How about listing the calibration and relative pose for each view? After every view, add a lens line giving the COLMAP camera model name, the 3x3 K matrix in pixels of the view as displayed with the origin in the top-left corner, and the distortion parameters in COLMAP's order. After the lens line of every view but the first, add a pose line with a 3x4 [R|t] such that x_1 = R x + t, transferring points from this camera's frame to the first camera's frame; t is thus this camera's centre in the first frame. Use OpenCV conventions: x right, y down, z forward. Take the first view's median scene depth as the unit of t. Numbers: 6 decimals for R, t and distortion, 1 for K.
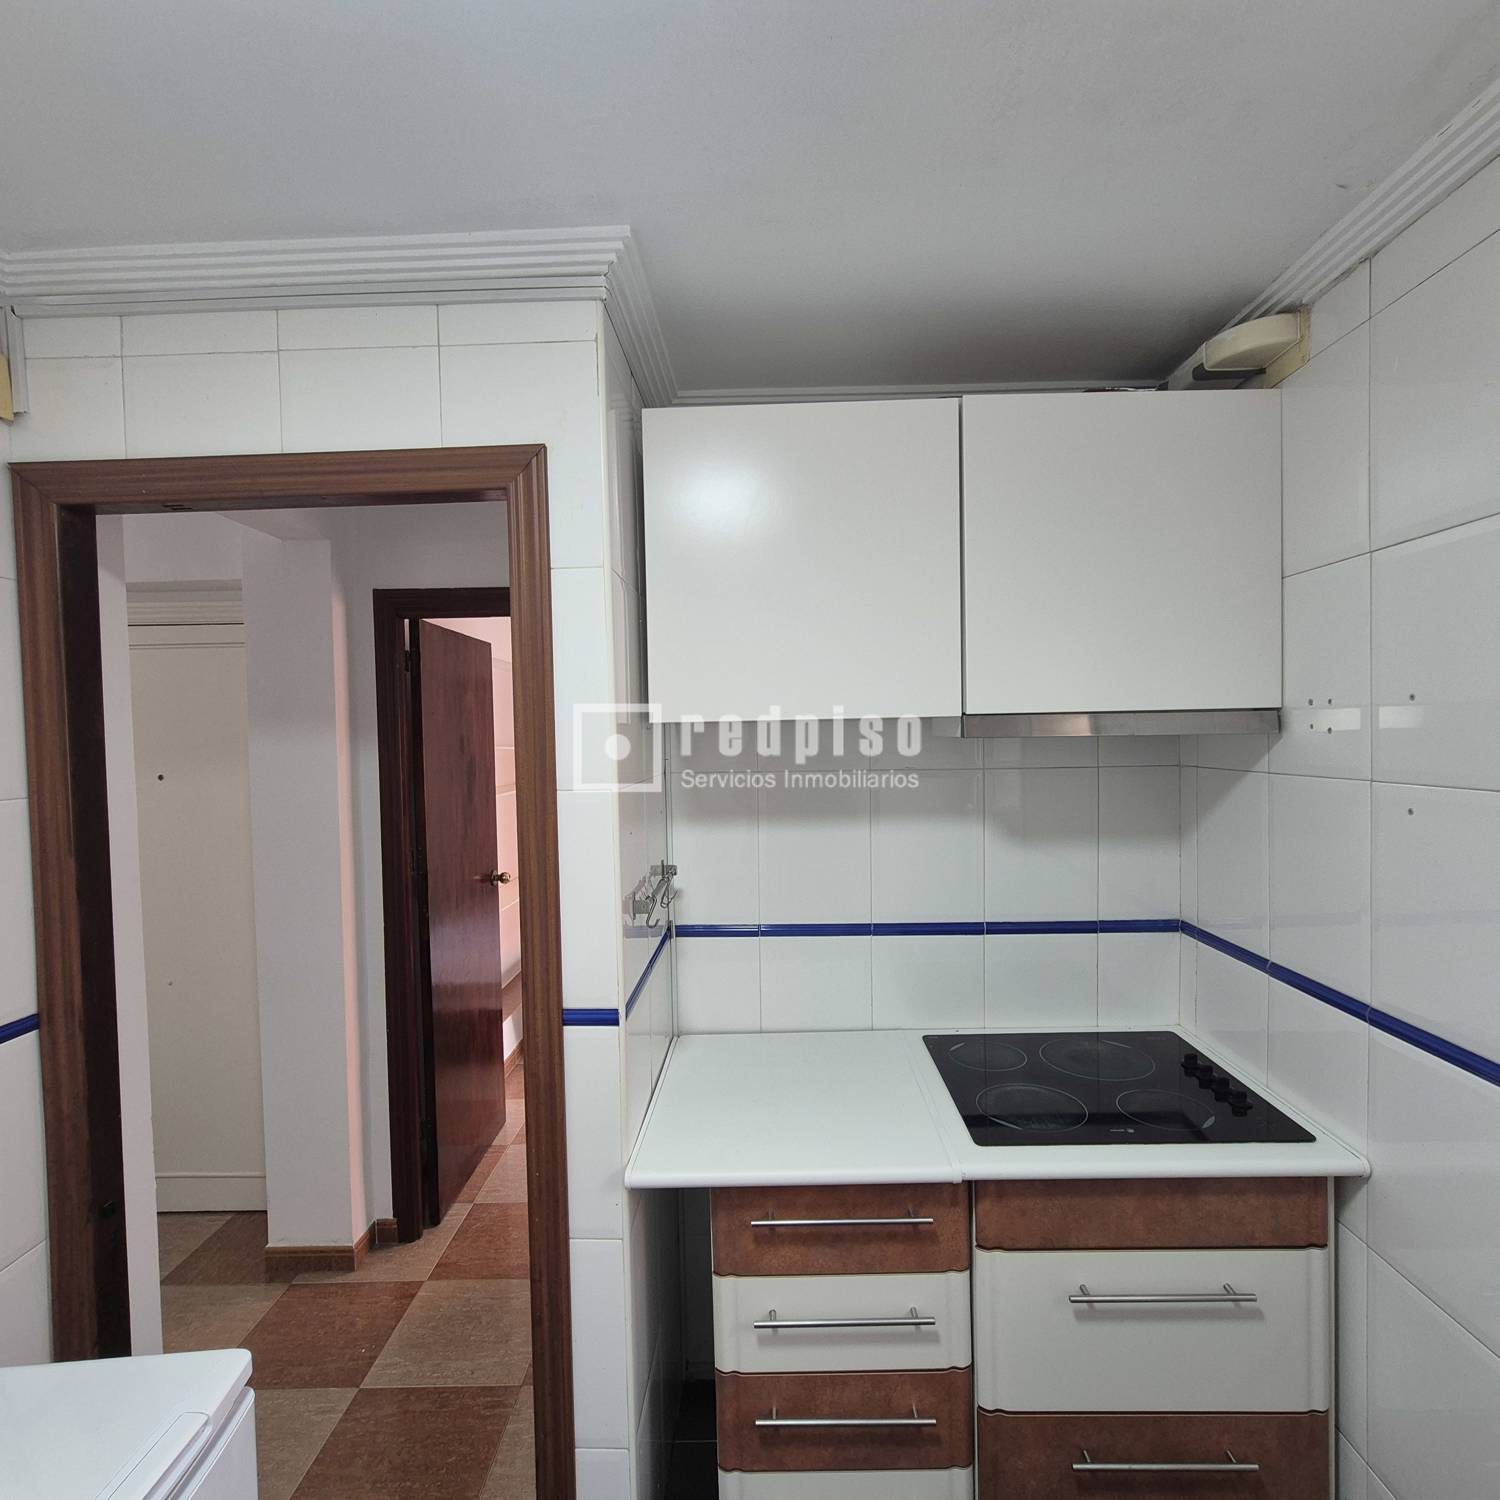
lens RADIAL K [[822.2, 0, 755.0], [0, 822.2, 760.5], [0, 0, 1]] dist [-0.004182, 0.003345]
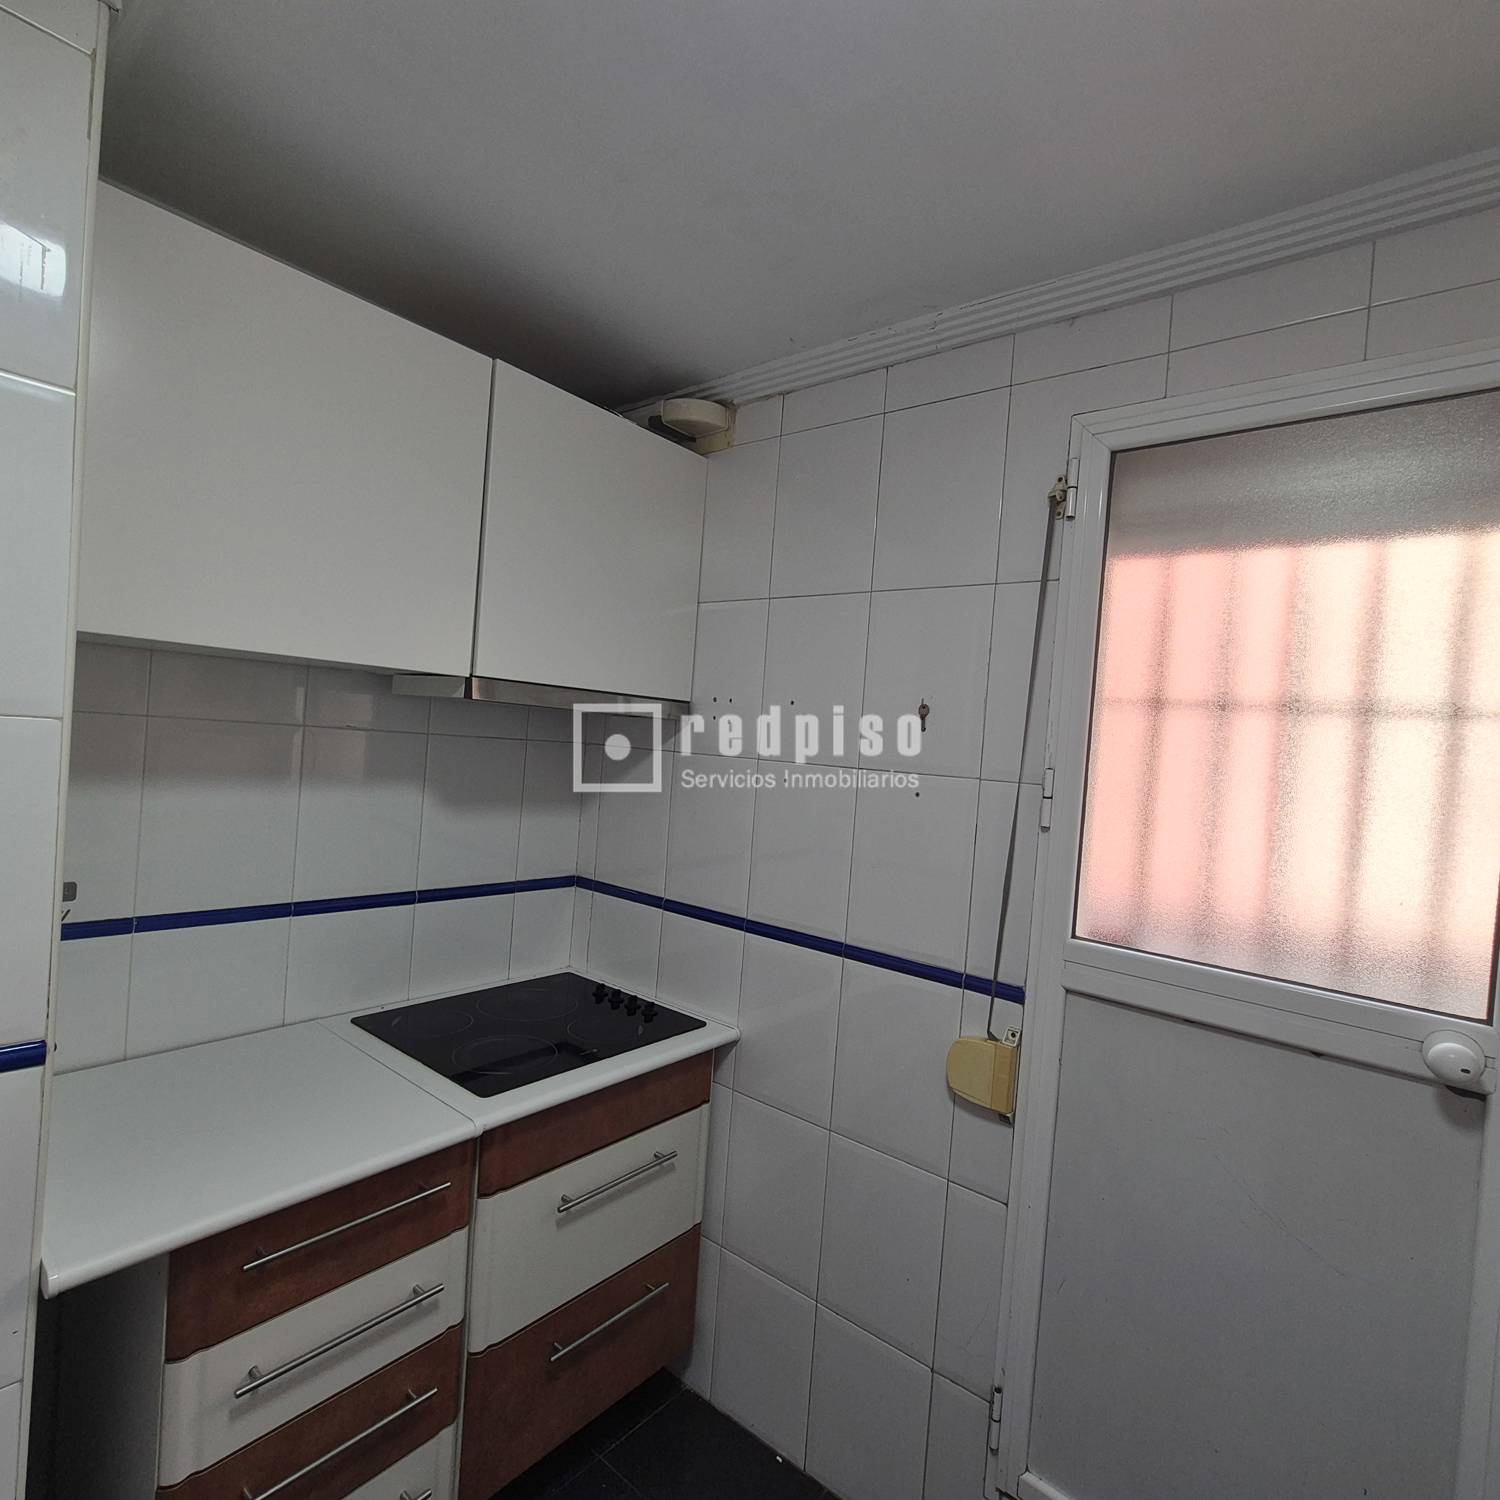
lens RADIAL K [[822.2, 0, 759.4], [0, 822.2, 760.9], [0, 0, 1]] dist [-0.004182, 0.003345]
pose [[0.612757, 0.047570, 0.788838, -0.329006], [-0.059547, 0.998128, -0.013936, 0.042617], [-0.788024, -0.038434, 0.614443, 0.114146]]
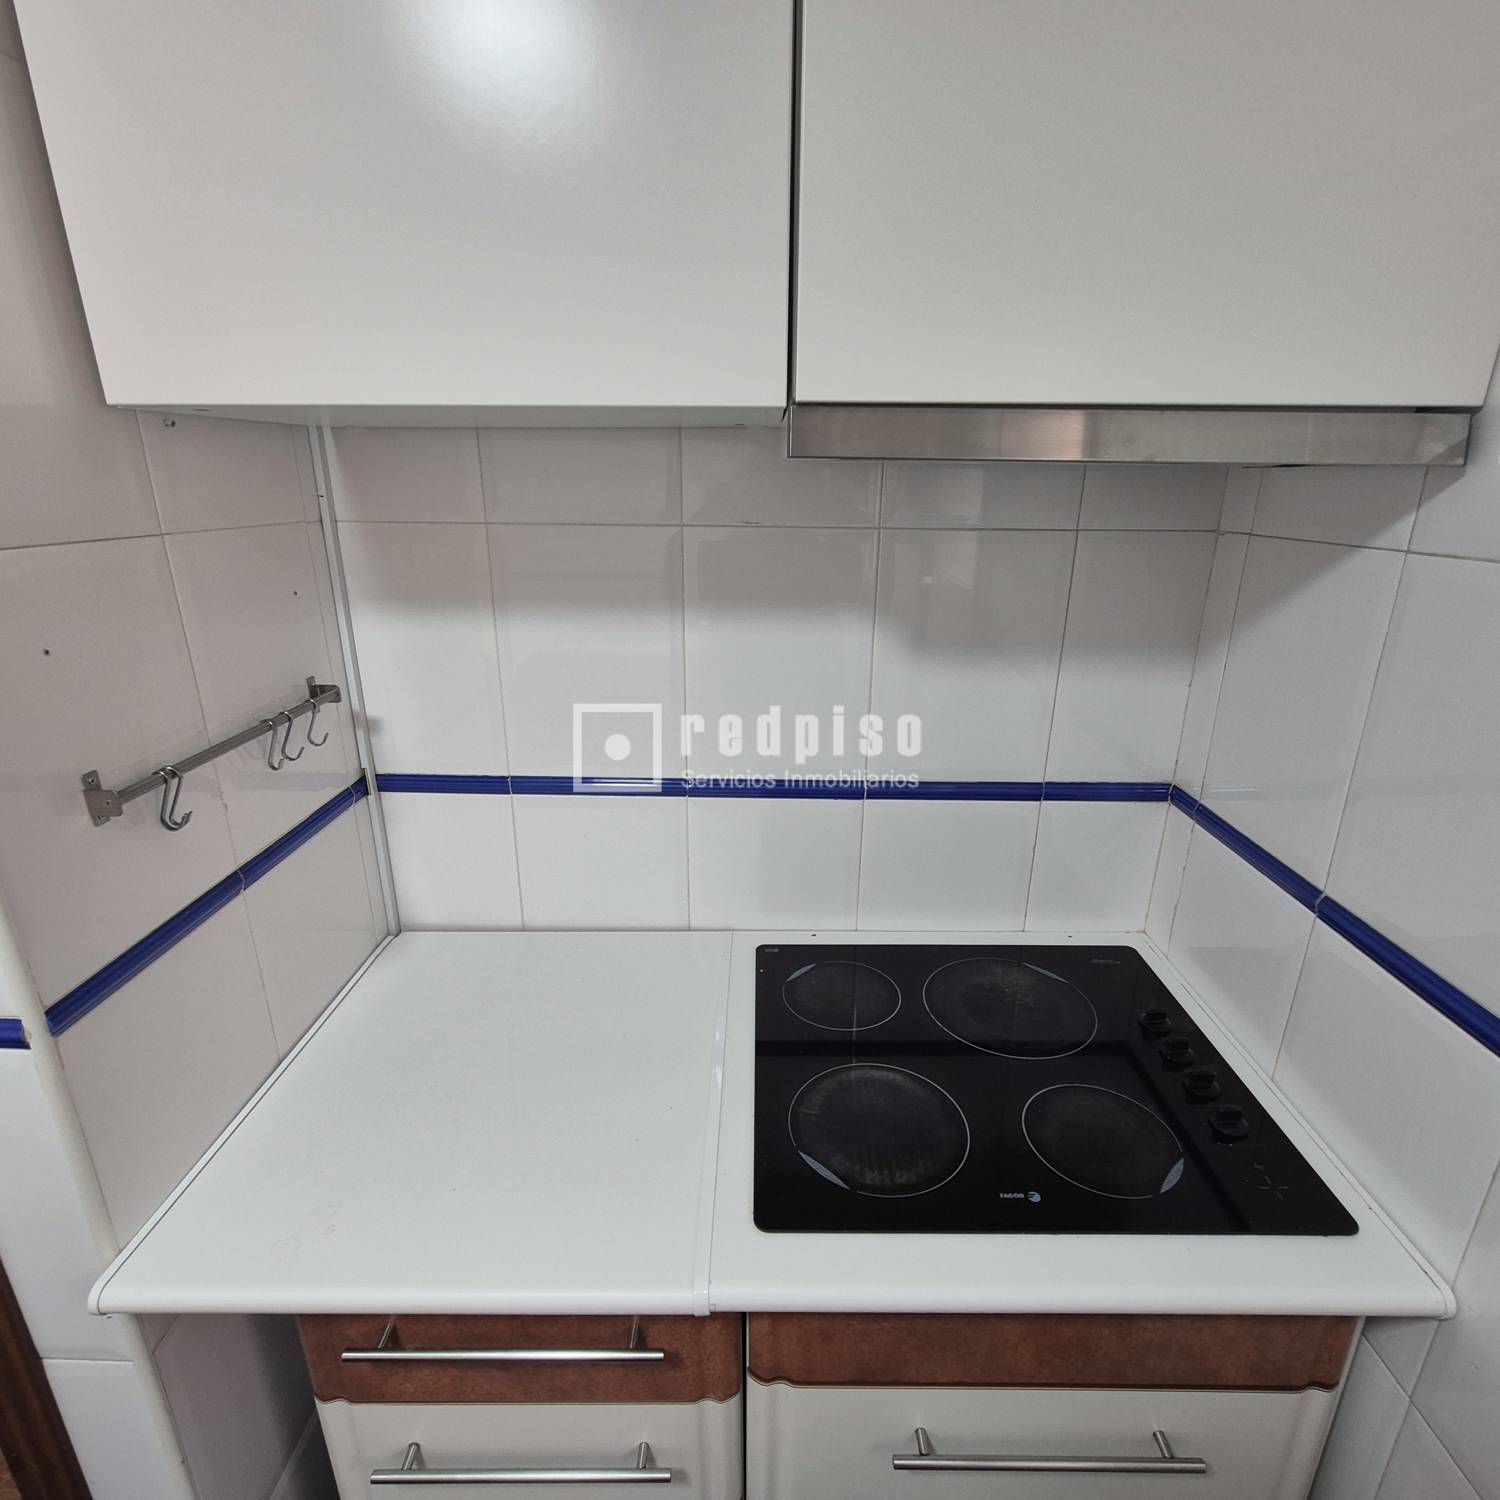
lens RADIAL K [[822.2, 0, 757.7], [0, 822.2, 761.3], [0, 0, 1]] dist [-0.004182, 0.003345]
pose [[0.999477, 0.020237, 0.025242, 0.239926], [-0.026623, 0.957771, 0.286298, 0.004993], [-0.018382, -0.286820, 0.957808, 0.534109]]
